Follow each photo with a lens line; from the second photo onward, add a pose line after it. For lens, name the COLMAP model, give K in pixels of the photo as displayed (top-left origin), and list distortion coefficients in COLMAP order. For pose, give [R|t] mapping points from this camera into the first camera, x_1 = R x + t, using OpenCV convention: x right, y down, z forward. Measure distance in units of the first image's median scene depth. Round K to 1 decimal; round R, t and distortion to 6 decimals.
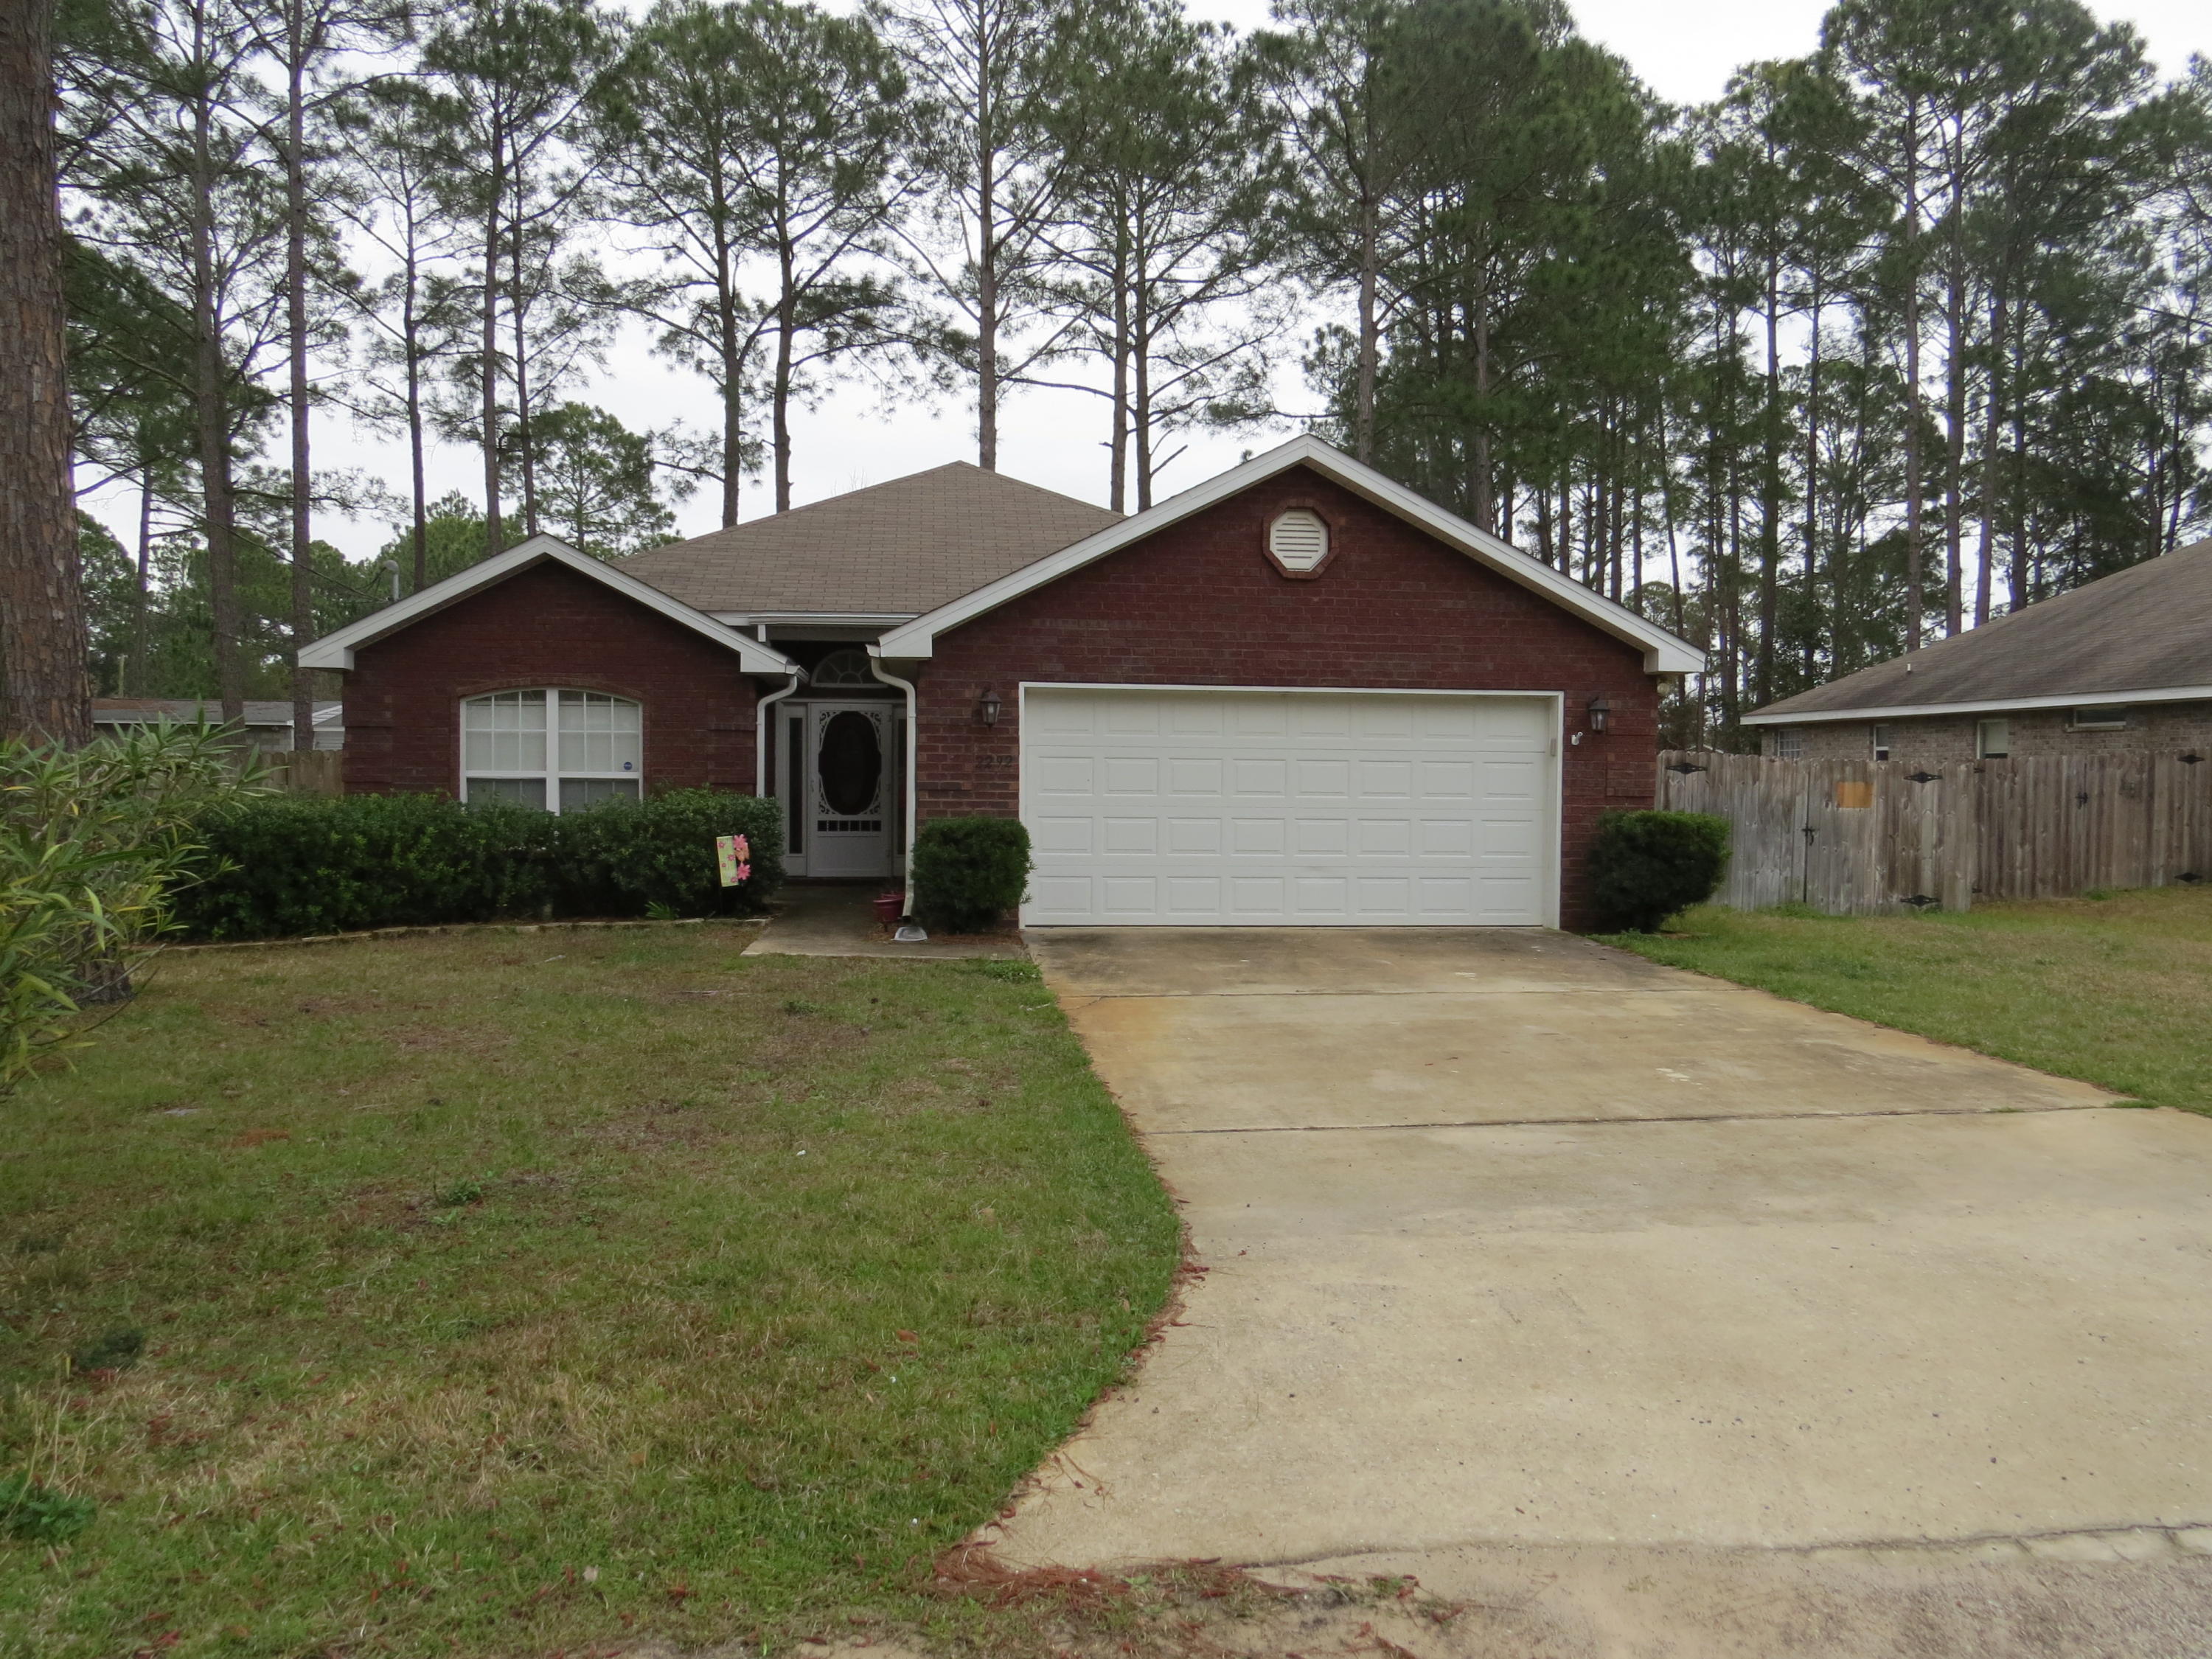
lens RADIAL K [[1657.4, 0, 1106.9], [0, 1657.4, 828.8], [0, 0, 1]] dist [-0.025036, 0.003296]
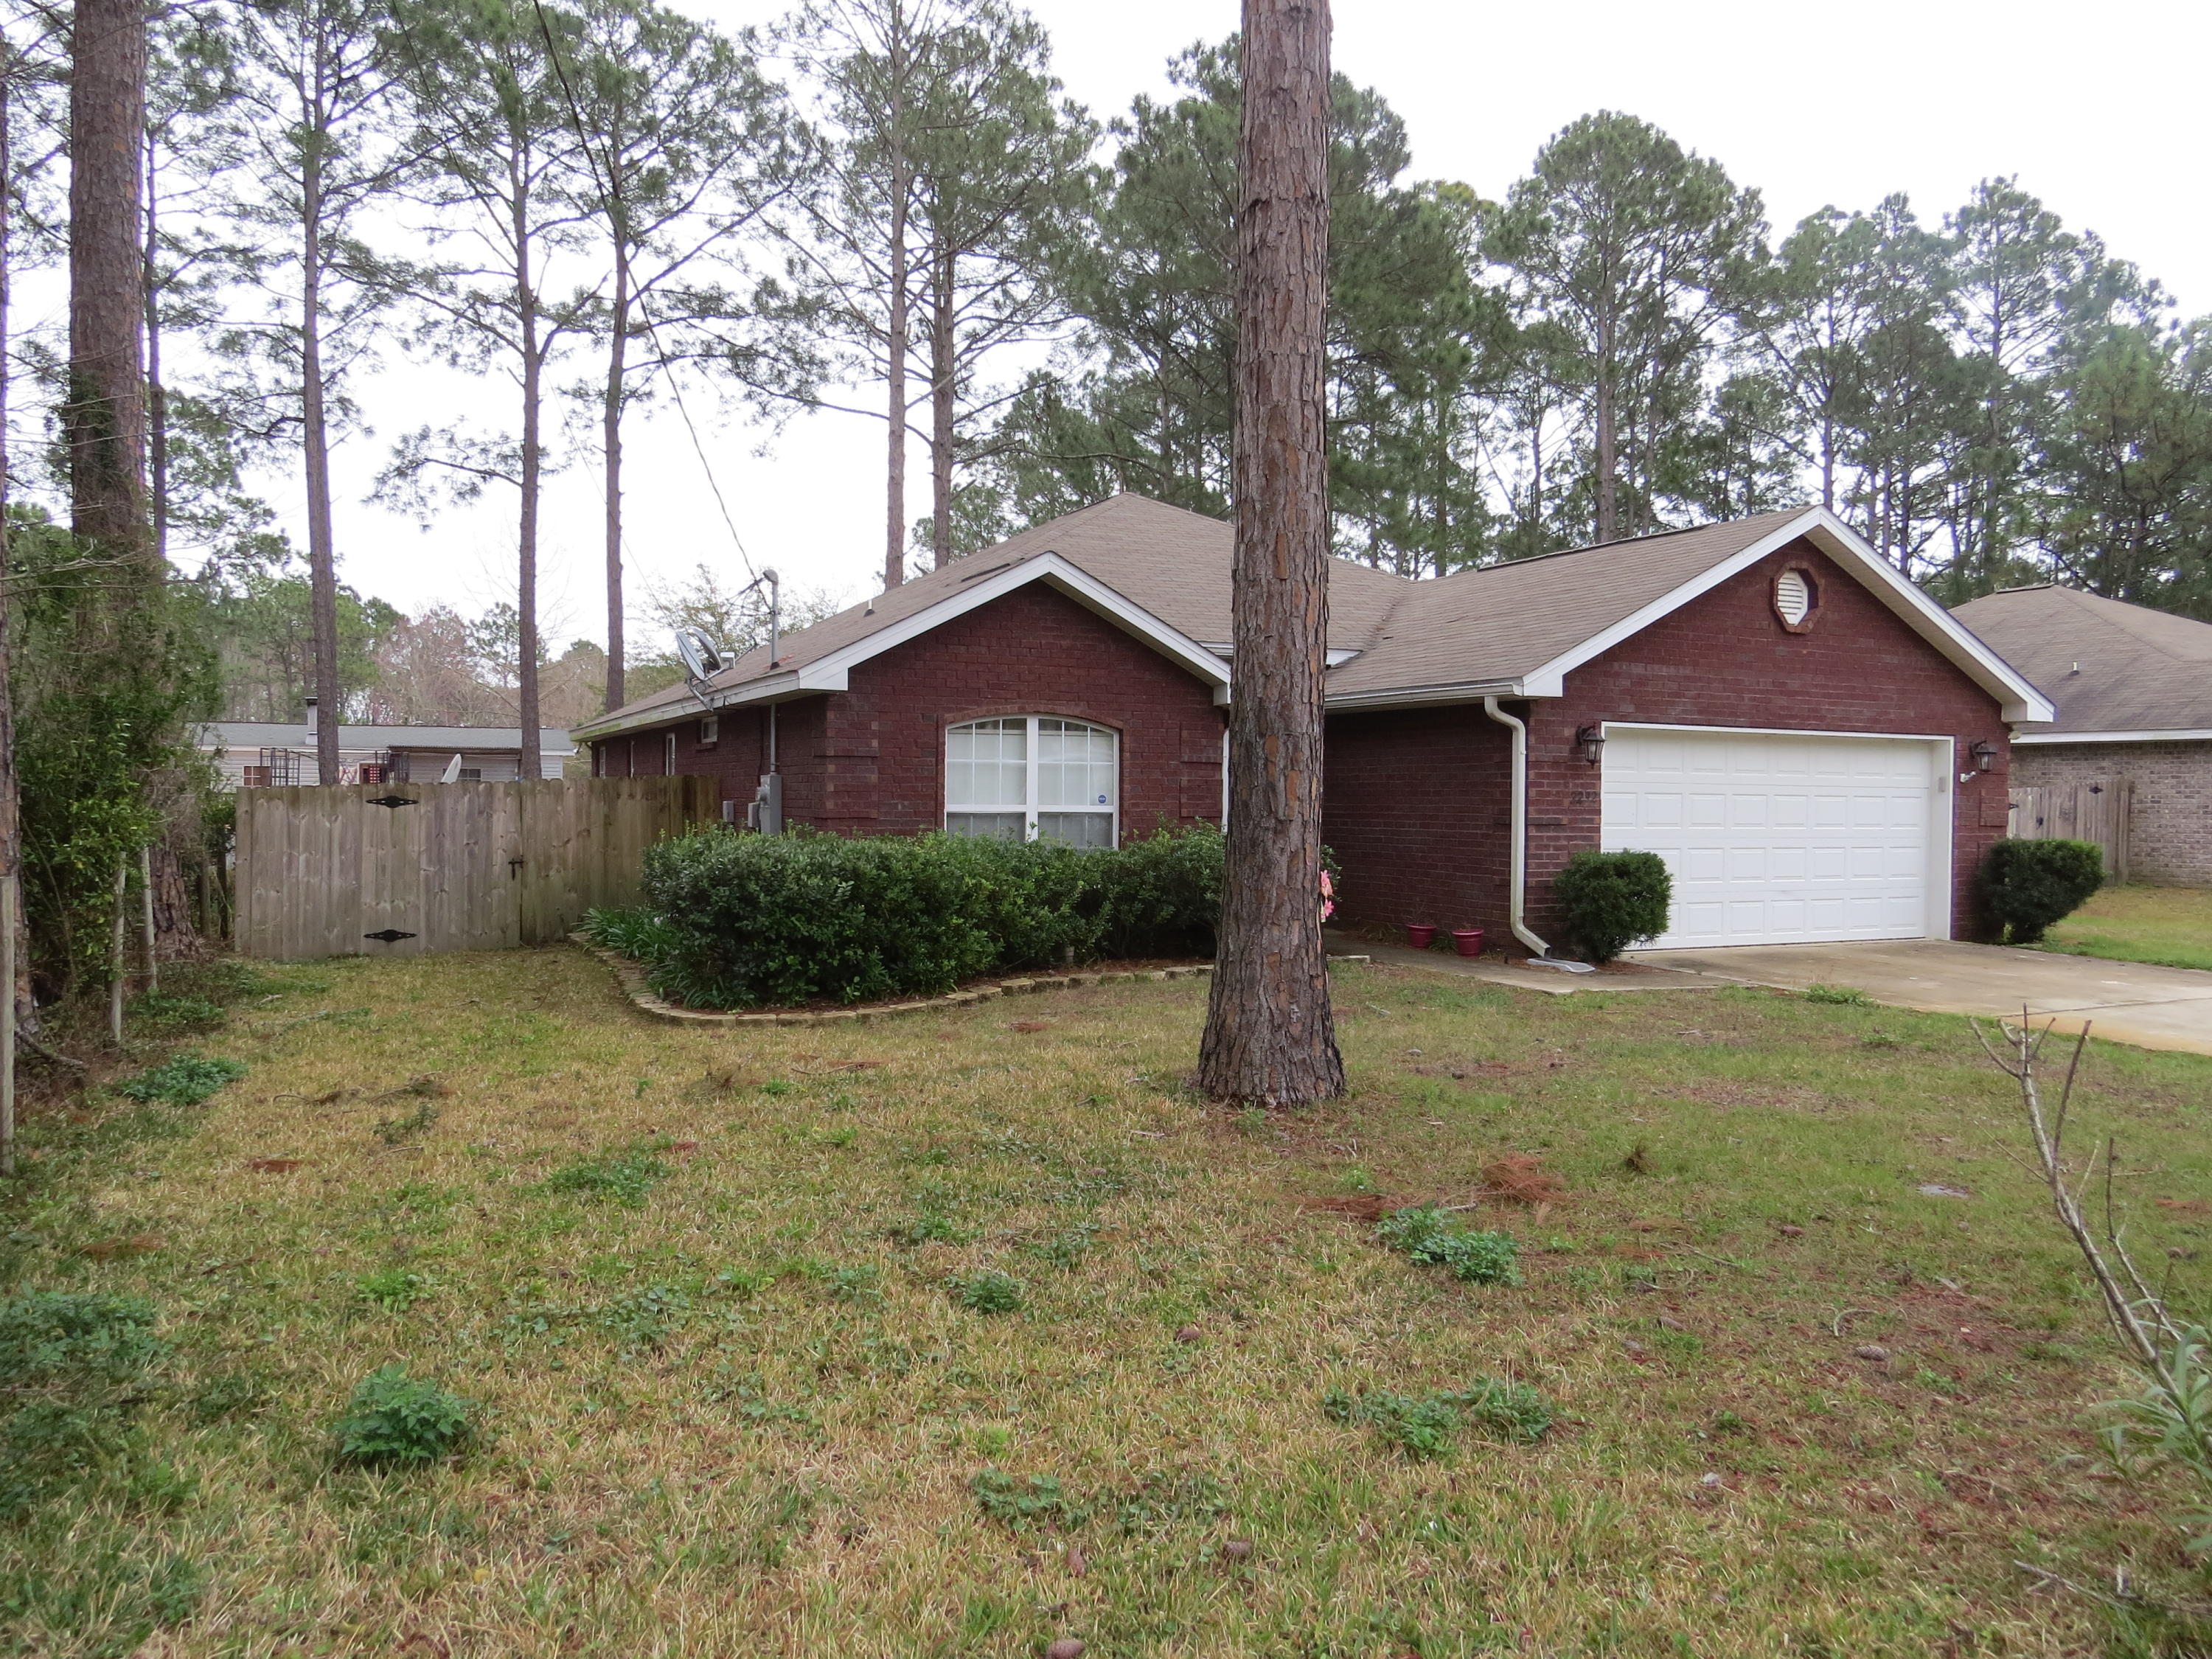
lens RADIAL K [[1571.2, 0, 1107.3], [0, 1571.2, 828.3], [0, 0, 1]] dist [-0.029579, 0.012243]
pose [[0.943031, -0.007434, 0.332623, -0.594481], [0.010464, 0.999918, -0.007318, -0.014719], [-0.332541, 0.010381, 0.943032, 0.145589]]
